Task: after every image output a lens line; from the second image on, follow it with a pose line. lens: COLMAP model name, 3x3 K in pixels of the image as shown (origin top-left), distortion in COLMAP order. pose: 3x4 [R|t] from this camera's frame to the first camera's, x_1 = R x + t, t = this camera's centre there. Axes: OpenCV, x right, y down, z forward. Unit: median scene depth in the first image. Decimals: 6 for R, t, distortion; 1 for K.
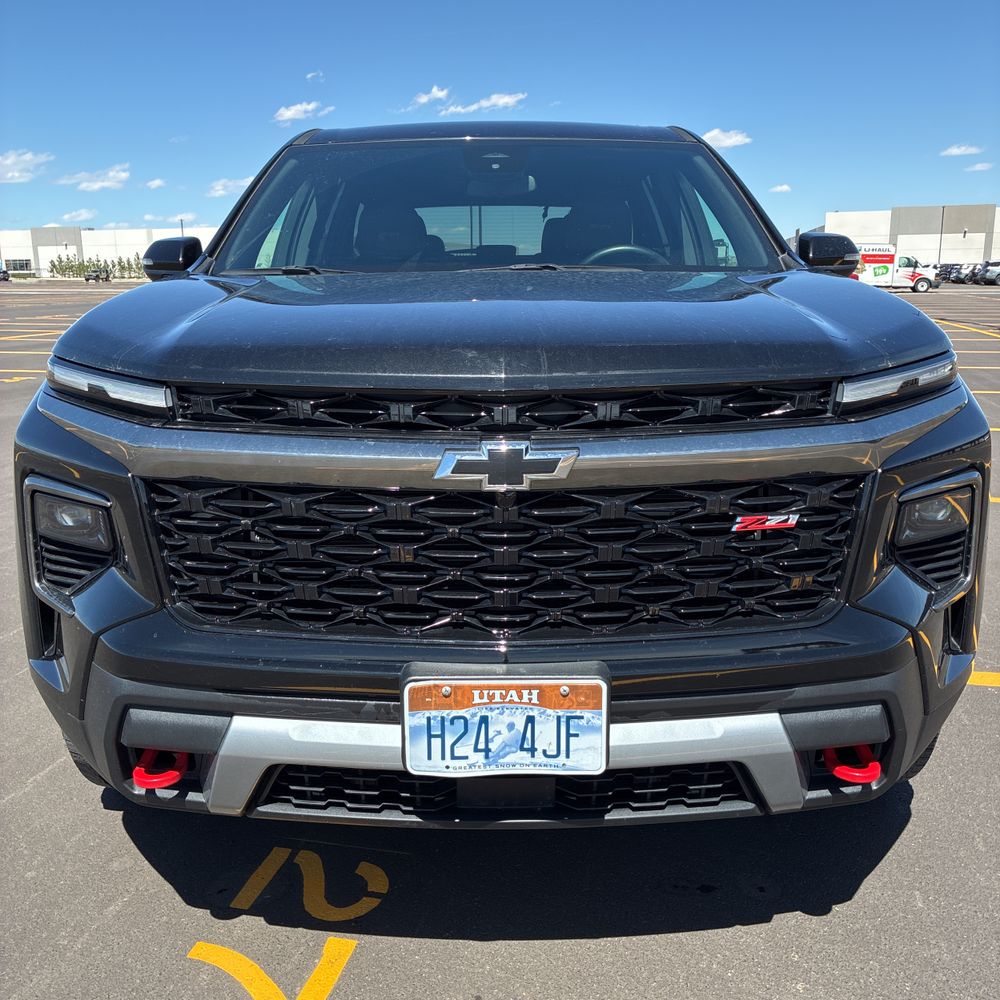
lens RADIAL K [[1027.5, 0, 500.0], [0, 1027.5, 500.0], [0, 0, 1]] dist [0.027330, -0.026418]
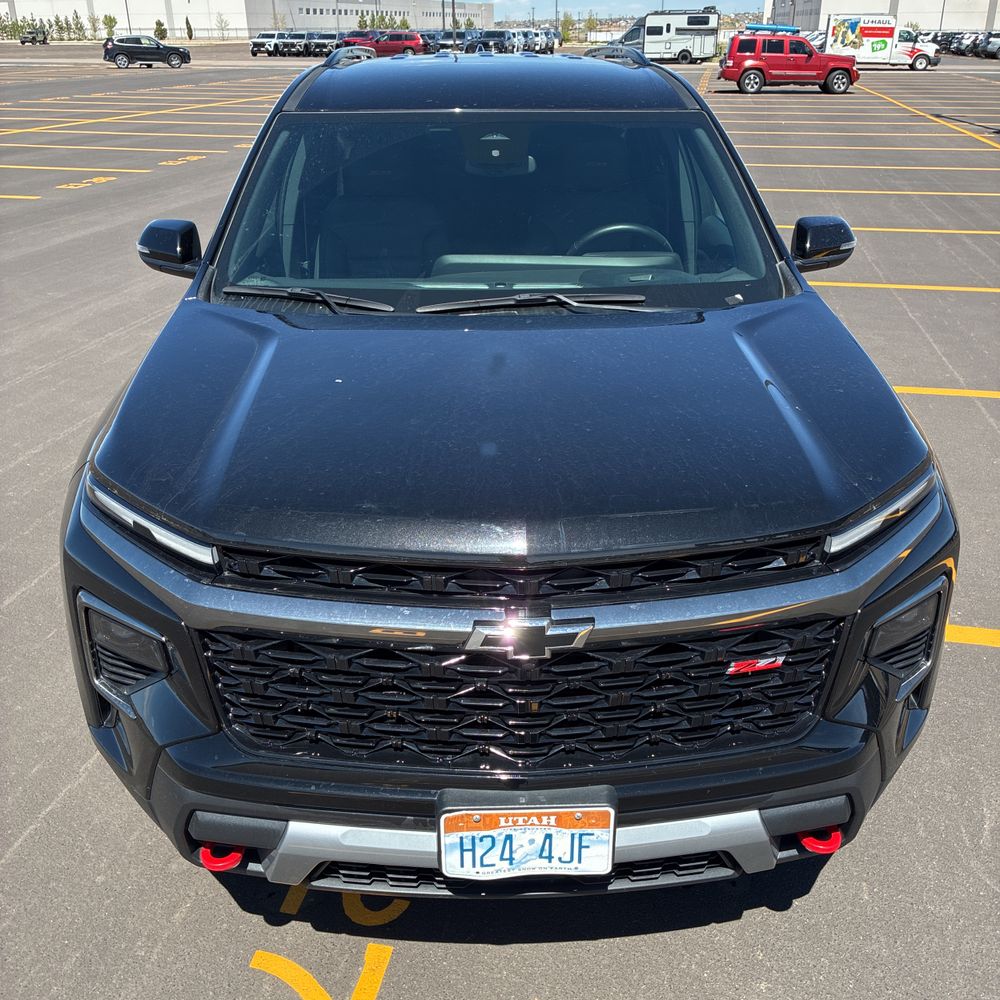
lens RADIAL K [[1032.2, 0, 512.9], [0, 1032.2, 506.2], [0, 0, 1]] dist [0.005133, 0.011907]
pose [[0.999361, -0.008315, 0.034772, -0.045965], [0.000673, 0.976780, 0.214242, -0.383397], [-0.035746, -0.214082, 0.976161, -0.060916]]
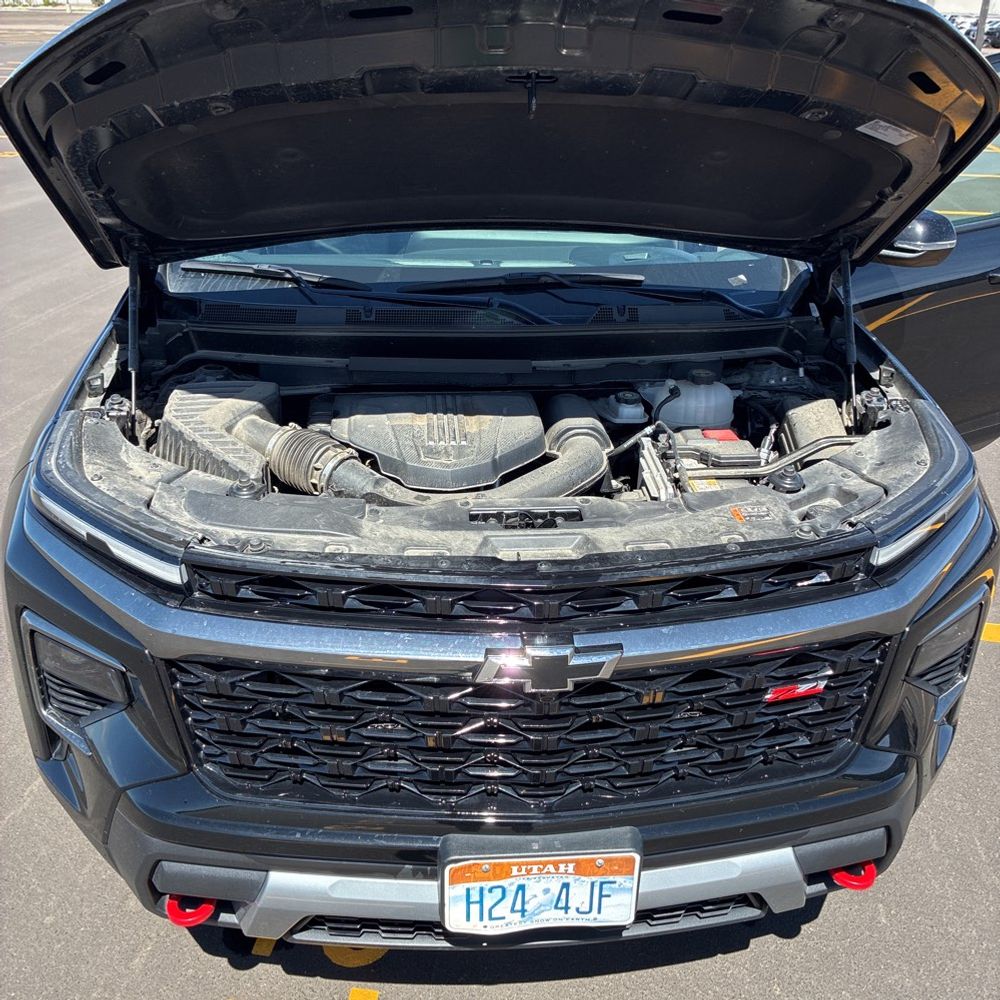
lens RADIAL K [[1032.2, 0, 512.9], [0, 1032.2, 506.2], [0, 0, 1]] dist [0.005133, 0.011907]
pose [[0.996358, -0.012677, 0.084327, -0.101245], [-0.007526, 0.971957, 0.235039, -0.384204], [-0.084941, -0.234818, 0.968321, 0.076803]]
